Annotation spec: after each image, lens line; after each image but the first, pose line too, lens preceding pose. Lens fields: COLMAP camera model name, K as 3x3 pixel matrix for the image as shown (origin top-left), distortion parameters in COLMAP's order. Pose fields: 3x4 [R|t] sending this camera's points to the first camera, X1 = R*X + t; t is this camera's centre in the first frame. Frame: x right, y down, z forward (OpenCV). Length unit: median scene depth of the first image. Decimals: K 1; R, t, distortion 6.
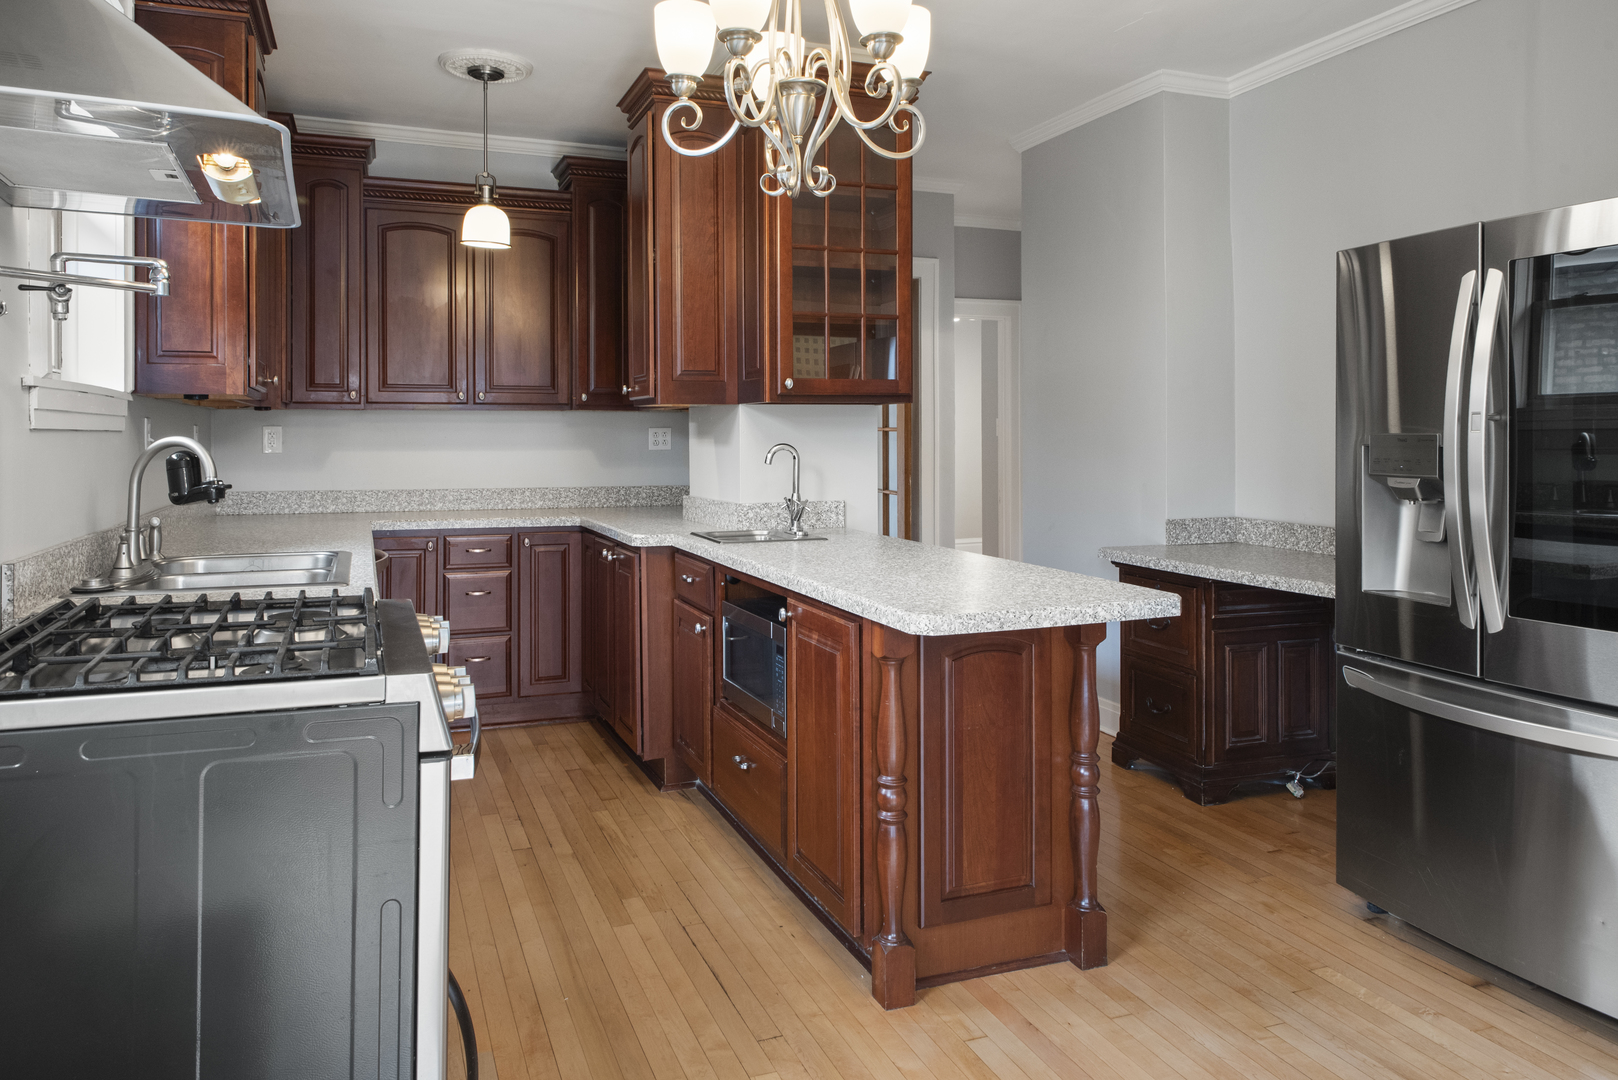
lens RADIAL K [[1122.7, 0, 803.4], [0, 1122.7, 438.8], [0, 0, 1]] dist [-0.001006, -0.001786]
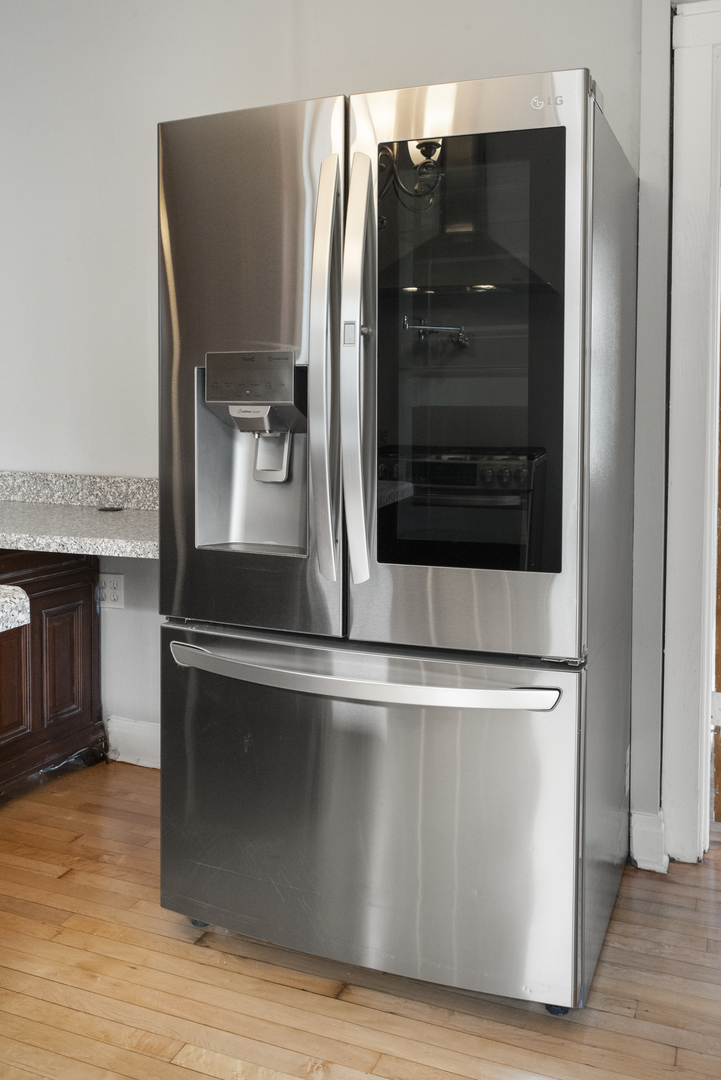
lens RADIAL K [[991.0, 0, 346.5], [0, 991.0, 441.9], [0, 0, 1]] dist [0.002698, 0.007603]
pose [[0.695991, -0.022963, 0.717683, 0.056363], [-0.002601, 0.999401, 0.034499, 0.031411], [-0.718046, -0.025877, 0.695515, 0.389914]]
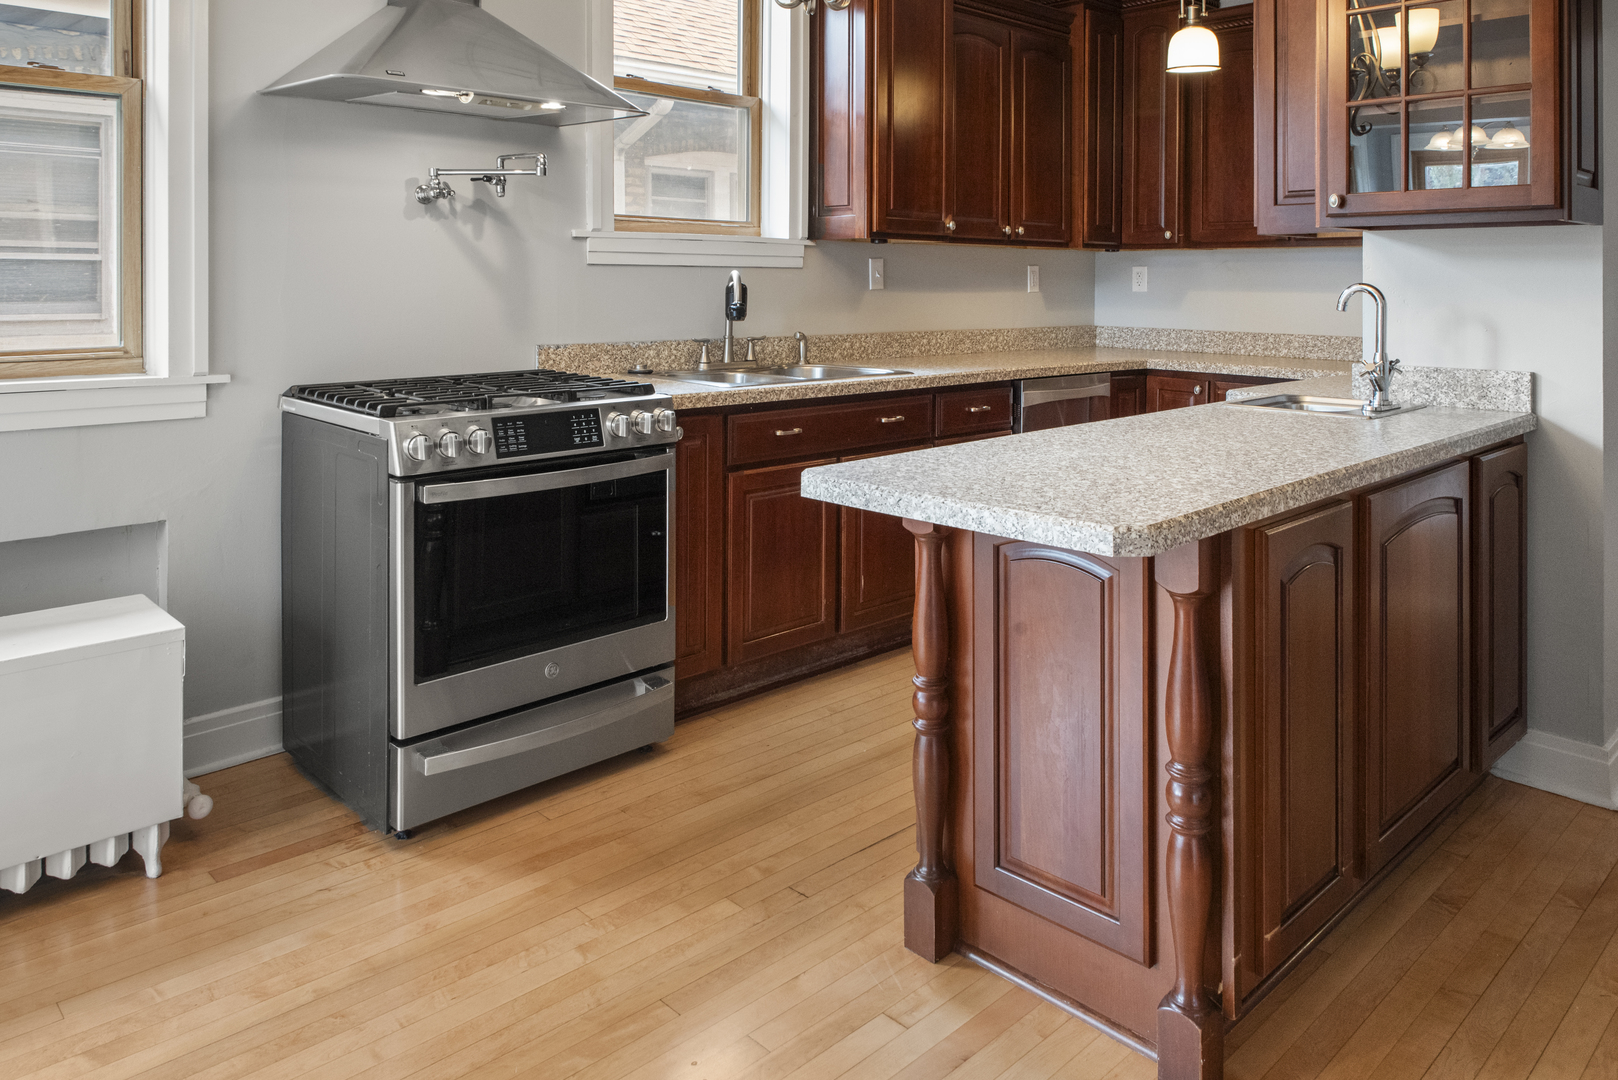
lens RADIAL K [[1156.2, 0, 809.5], [0, 1156.2, 282.8], [0, 0, 1]] dist [0.001443, 0.001418]
pose [[0.384589, 0.008797, -0.923046, 0.667955], [-0.010733, 0.999930, 0.005058, 0.004296], [0.923025, 0.007962, 0.384656, 0.468858]]
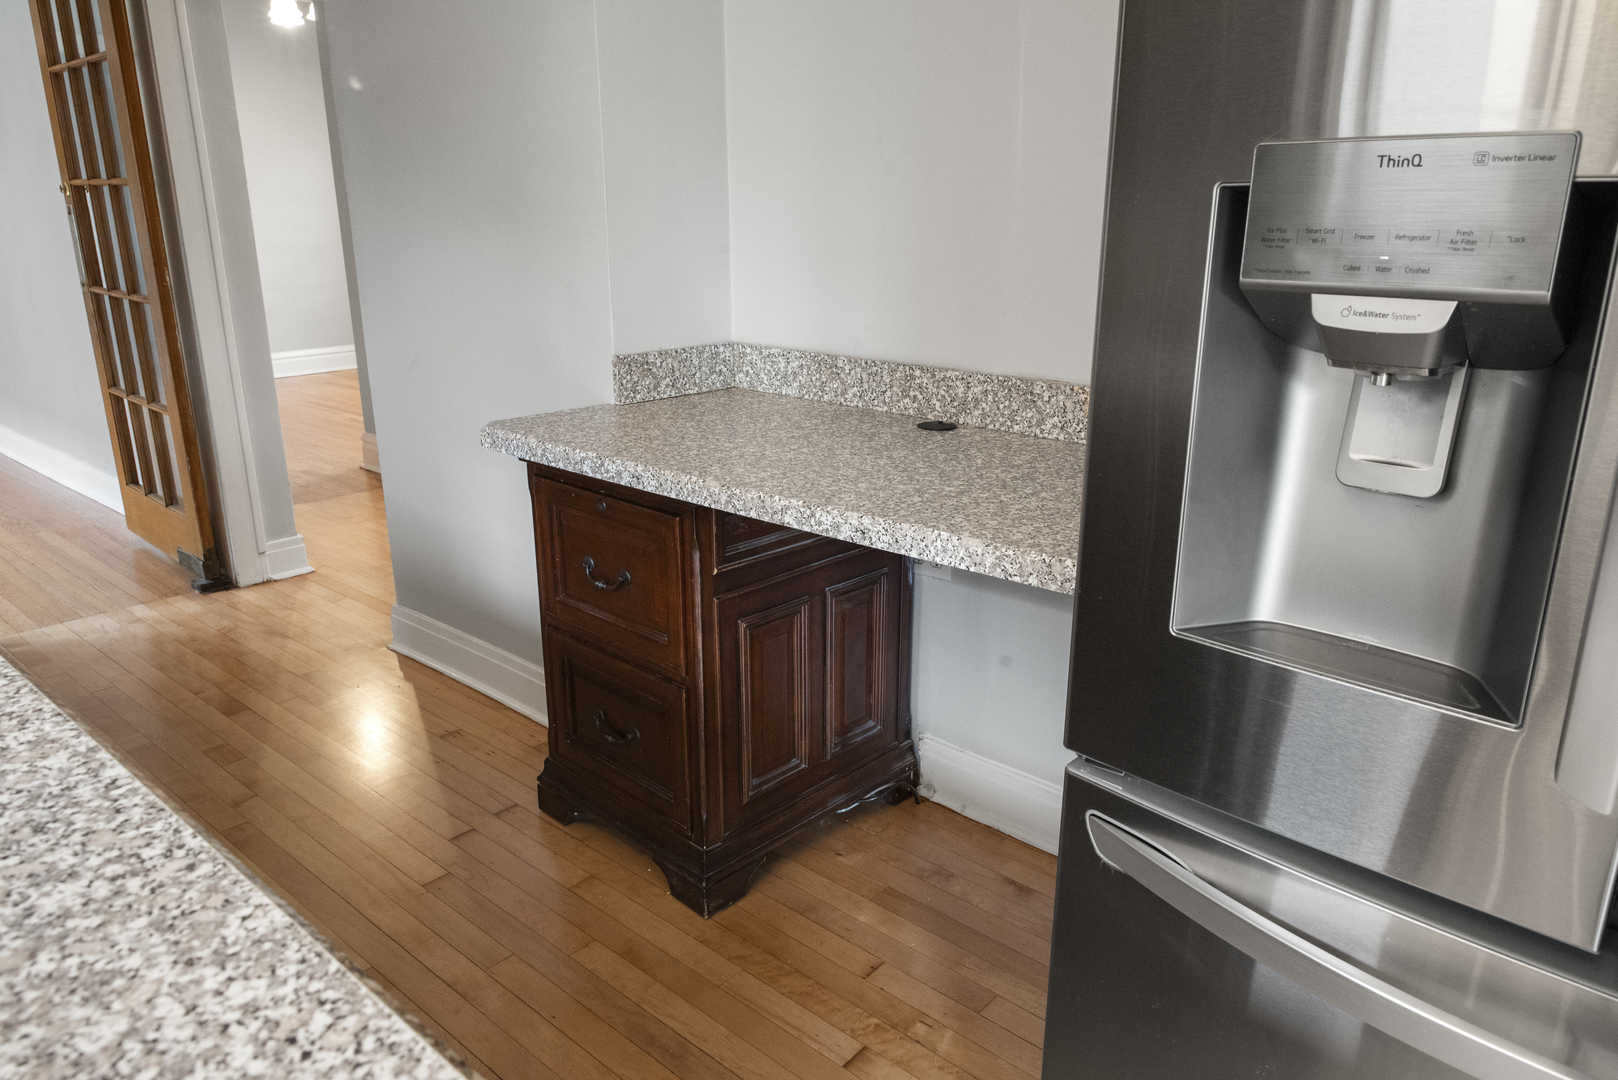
lens RADIAL K [[1101.7, 0, 809.0], [0, 1101.7, 540.0], [0, 0, 1]] dist [0.006116, 0.001035]
pose [[0.885988, -0.131289, 0.444734, 0.232550], [-0.000388, 0.958872, 0.283840, 0.012019], [-0.463708, -0.251651, 0.849498, 0.706629]]
